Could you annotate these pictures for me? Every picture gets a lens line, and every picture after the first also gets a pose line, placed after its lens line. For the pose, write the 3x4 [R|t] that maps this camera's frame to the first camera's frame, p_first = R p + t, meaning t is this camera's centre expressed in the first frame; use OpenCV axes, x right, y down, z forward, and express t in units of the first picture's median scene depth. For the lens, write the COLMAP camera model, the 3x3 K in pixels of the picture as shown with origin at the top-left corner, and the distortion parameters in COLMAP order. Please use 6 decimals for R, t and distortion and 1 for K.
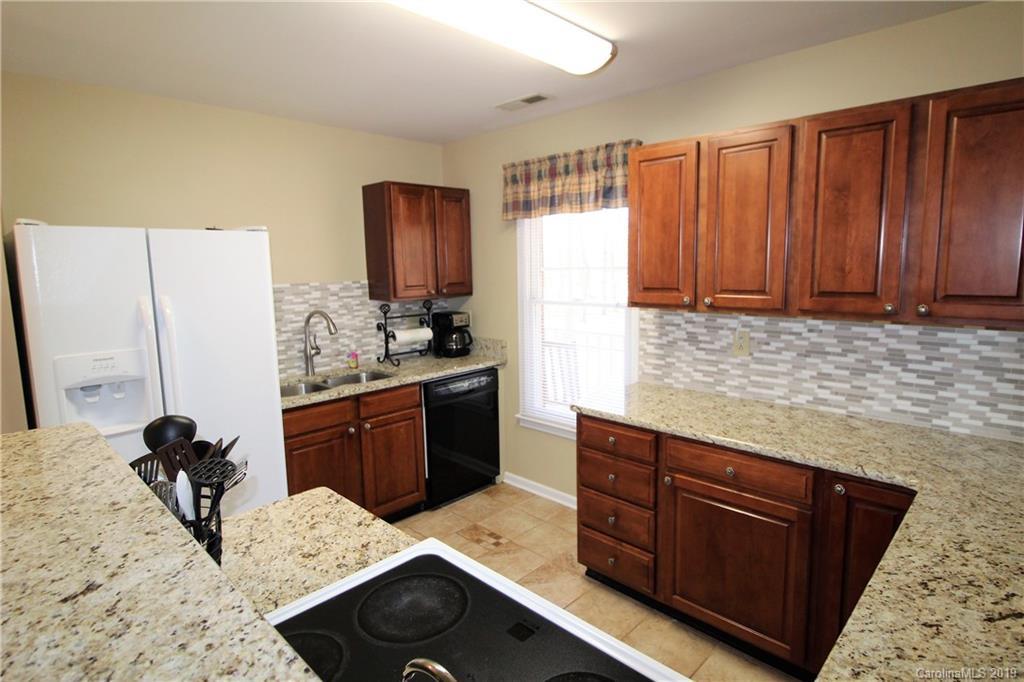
lens RADIAL K [[537.9, 0, 517.6], [0, 537.9, 334.9], [0, 0, 1]] dist [-0.000217, -0.006420]
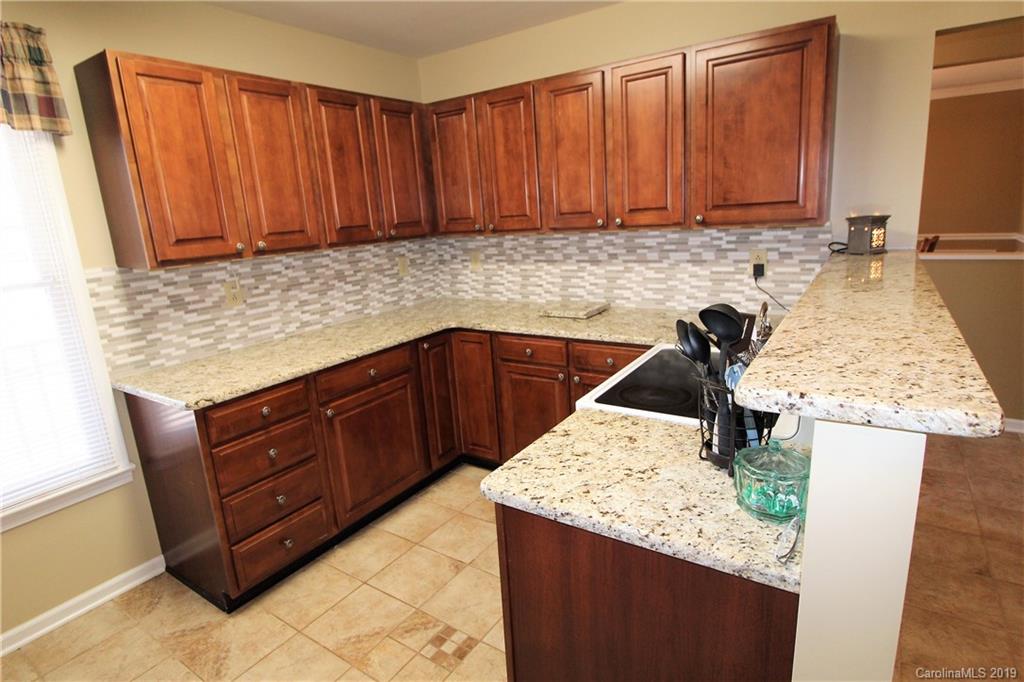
lens RADIAL K [[537.9, 0, 520.6], [0, 537.9, 331.3], [0, 0, 1]] dist [-0.000217, -0.006420]
pose [[-0.185814, -0.190167, 0.964007, -0.699427], [0.194557, 0.954547, 0.225802, -0.041214], [-0.963131, 0.229512, -0.140369, 0.687356]]
